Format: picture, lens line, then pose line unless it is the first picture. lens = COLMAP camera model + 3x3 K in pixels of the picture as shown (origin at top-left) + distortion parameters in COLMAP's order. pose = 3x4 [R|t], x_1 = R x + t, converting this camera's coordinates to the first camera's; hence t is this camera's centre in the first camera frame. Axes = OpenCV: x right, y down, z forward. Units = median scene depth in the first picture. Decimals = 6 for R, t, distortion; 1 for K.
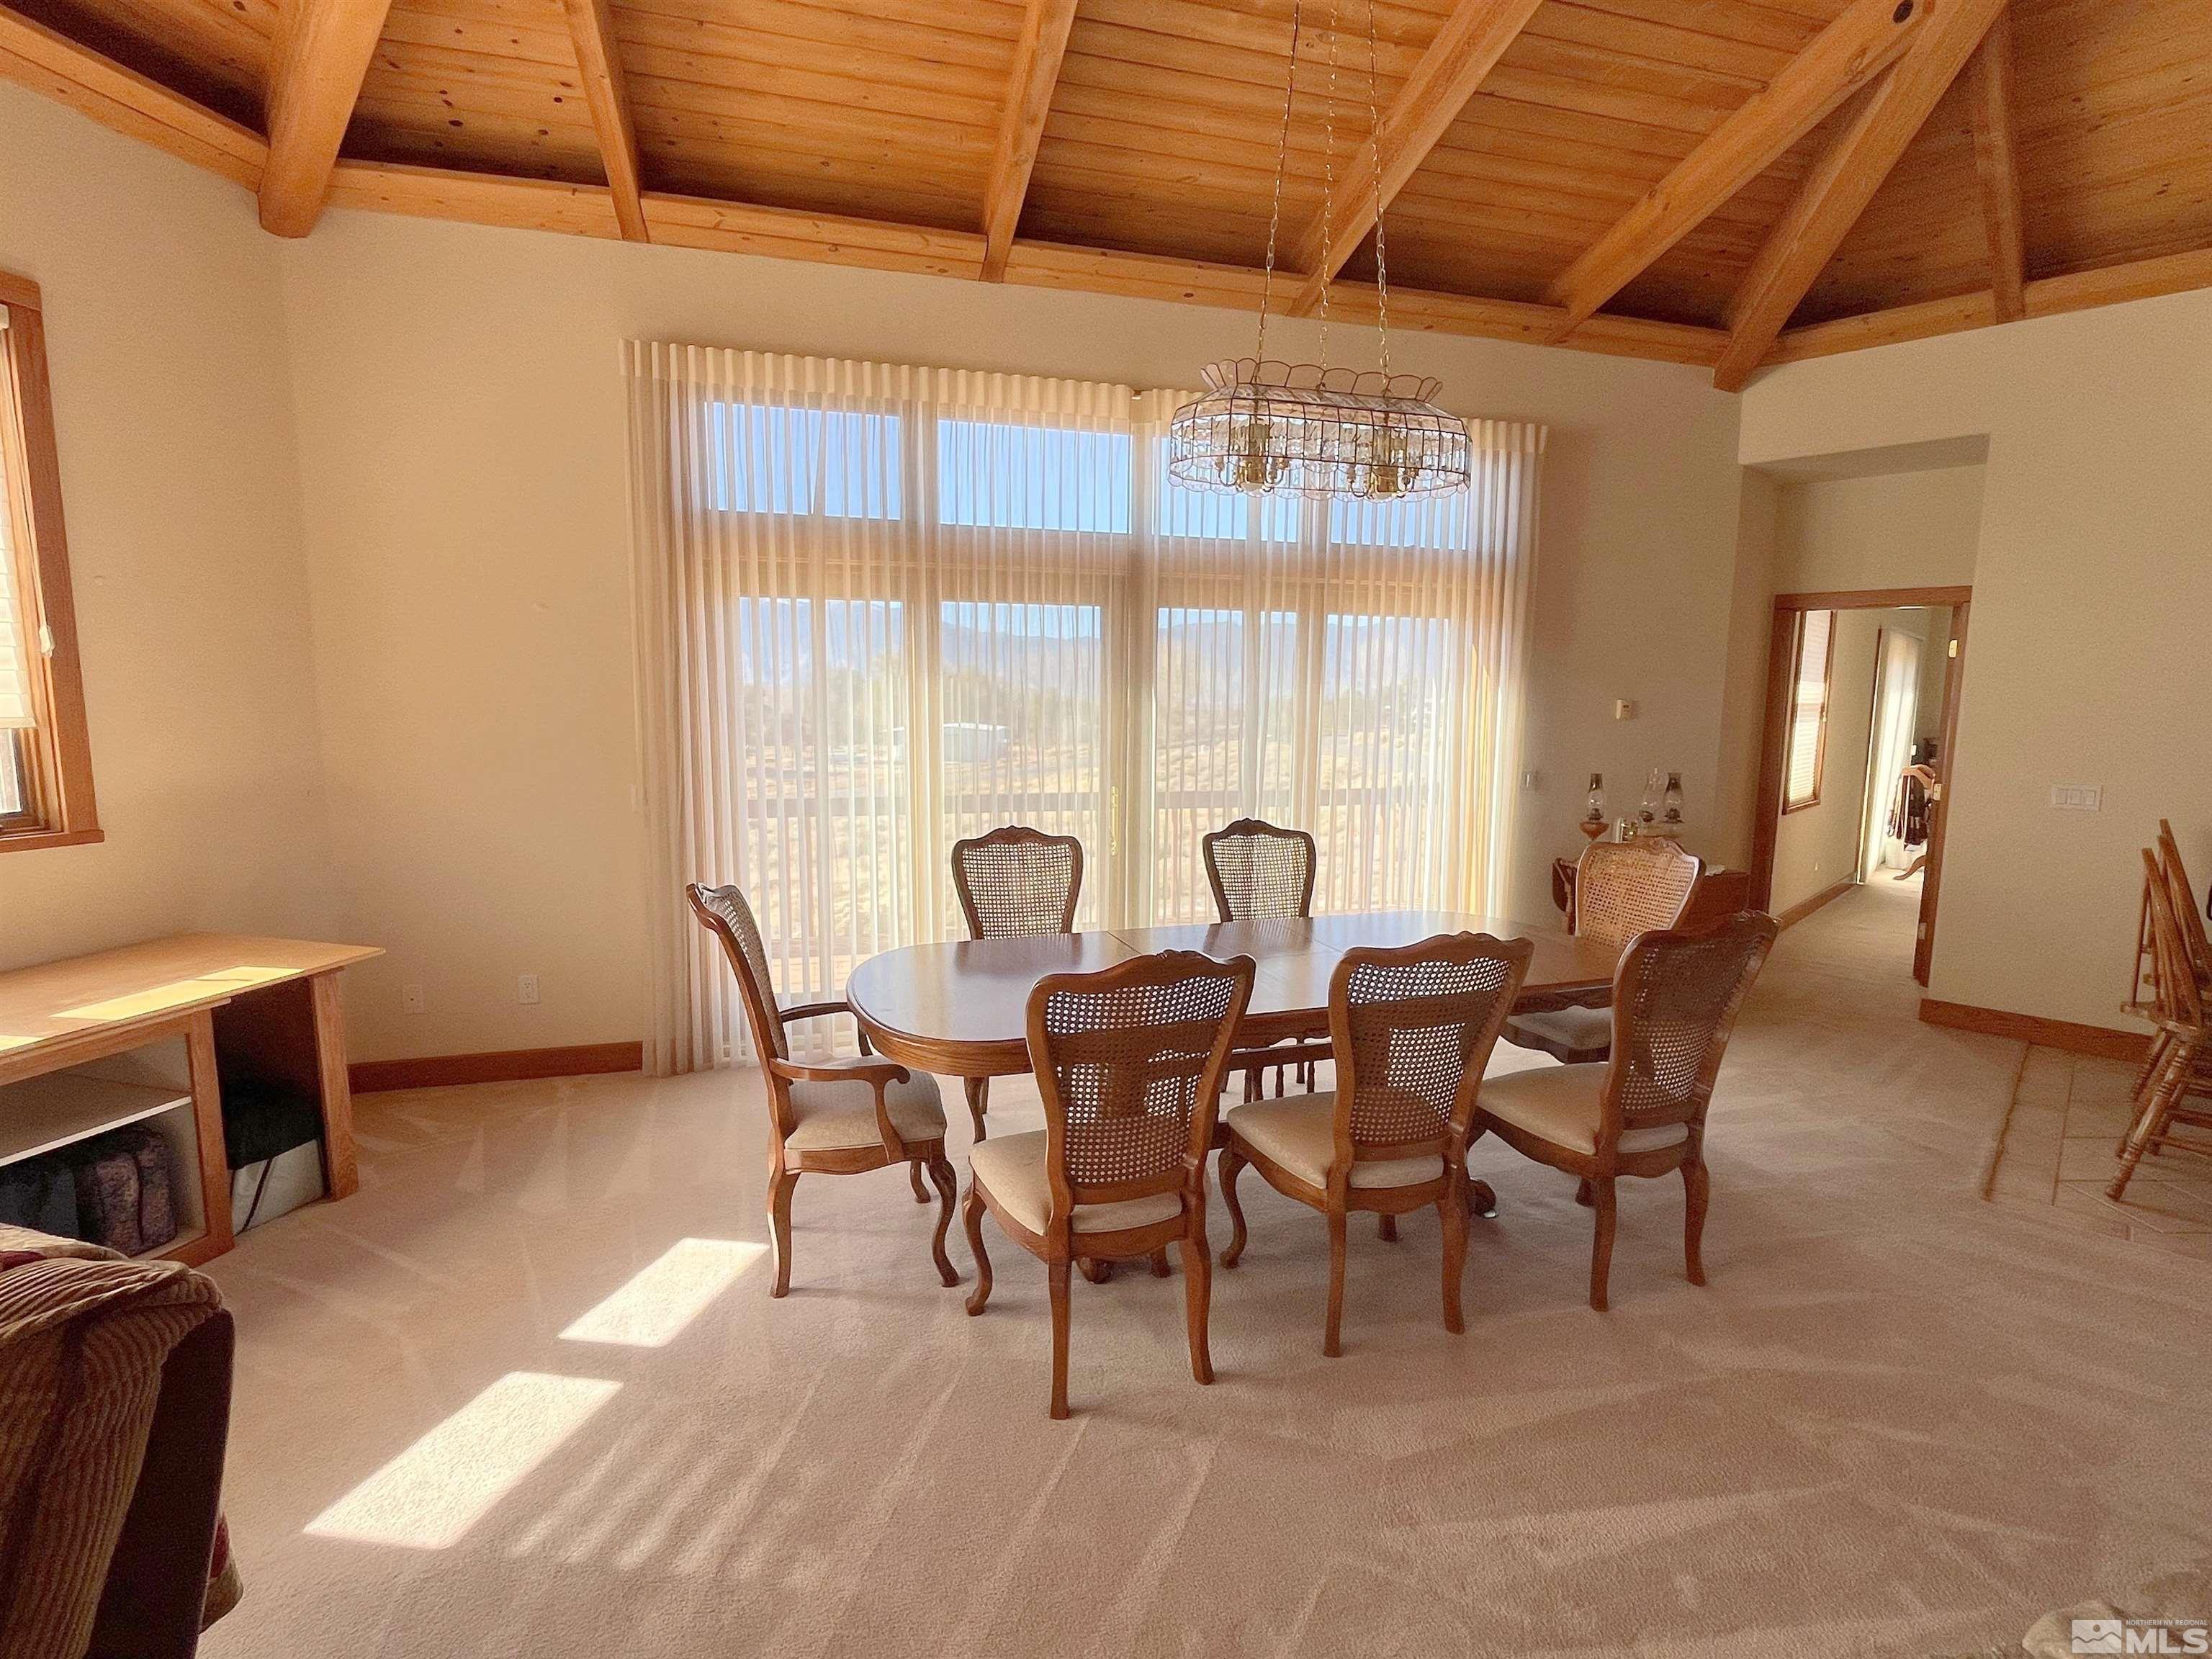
lens RADIAL K [[1029.9, 0, 1103.2], [0, 1029.9, 836.5], [0, 0, 1]] dist [-0.018940, -0.000185]
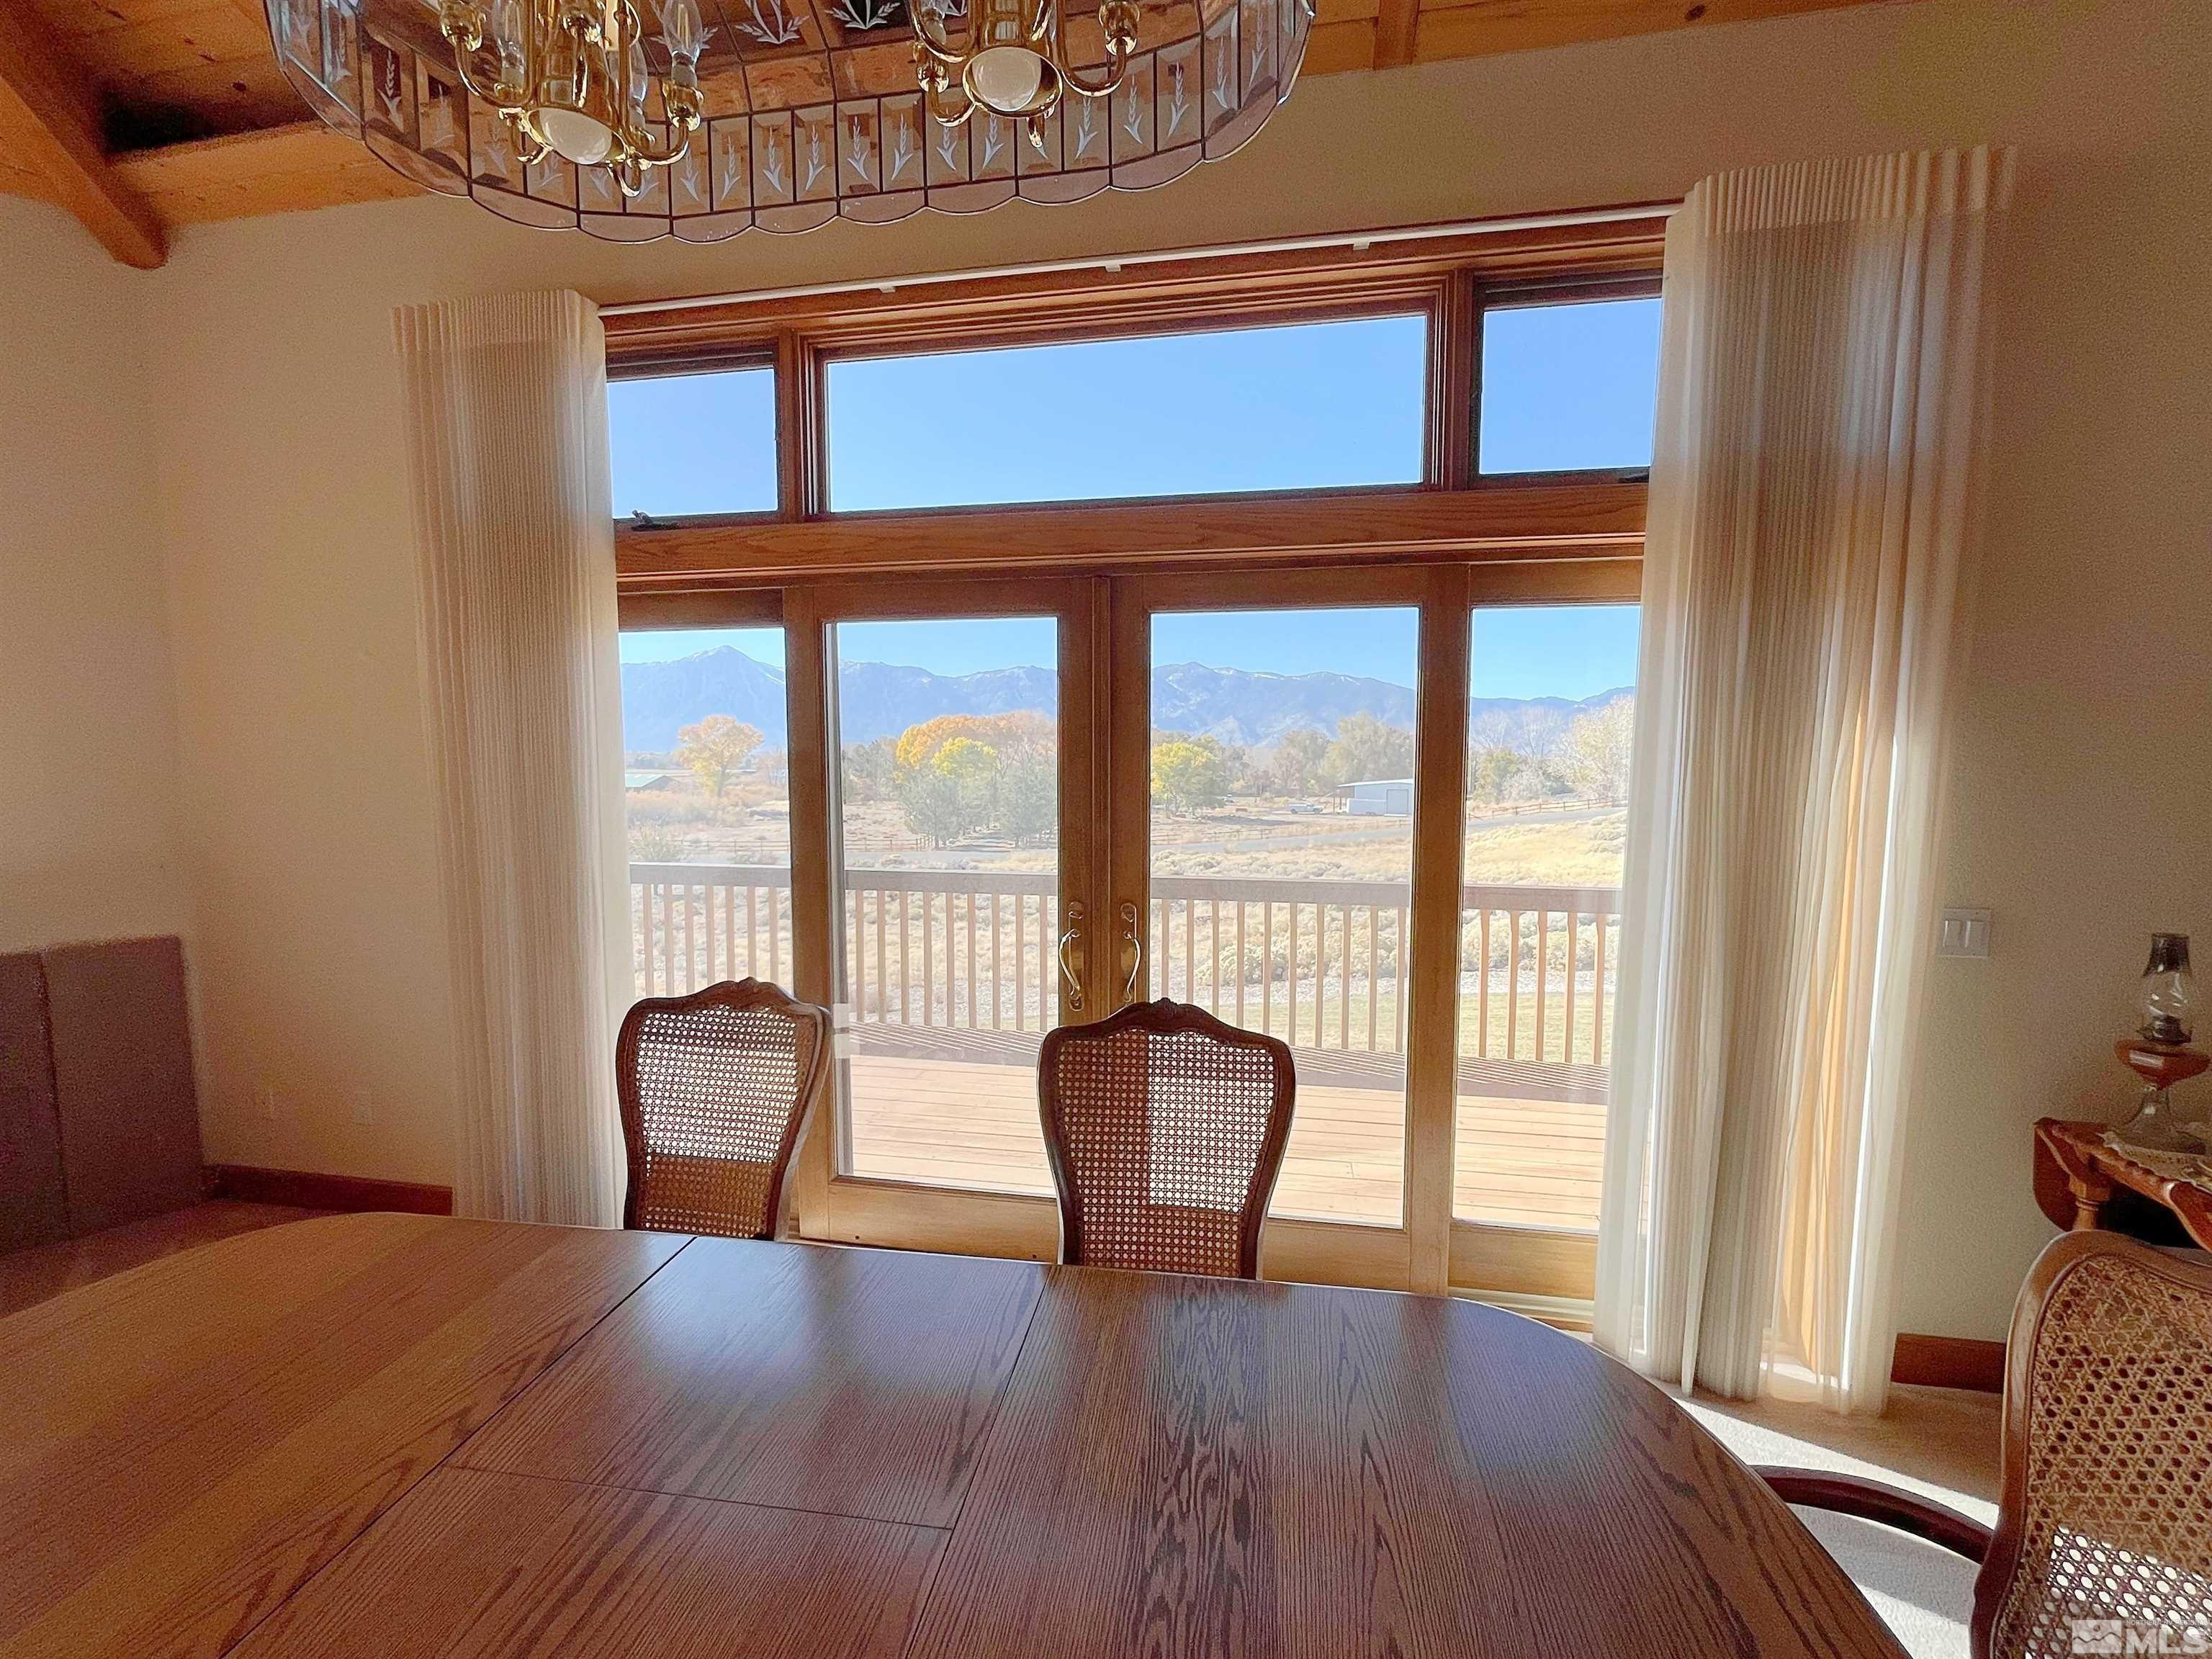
lens RADIAL K [[905.1, 0, 1103.0], [0, 905.1, 838.2], [0, 0, 1]] dist [-0.001980, 0.000643]
pose [[0.905645, 0.027932, -0.423115, 0.265048], [-0.052420, 0.997549, -0.046347, -0.065653], [0.420783, 0.064154, 0.904890, 0.528483]]
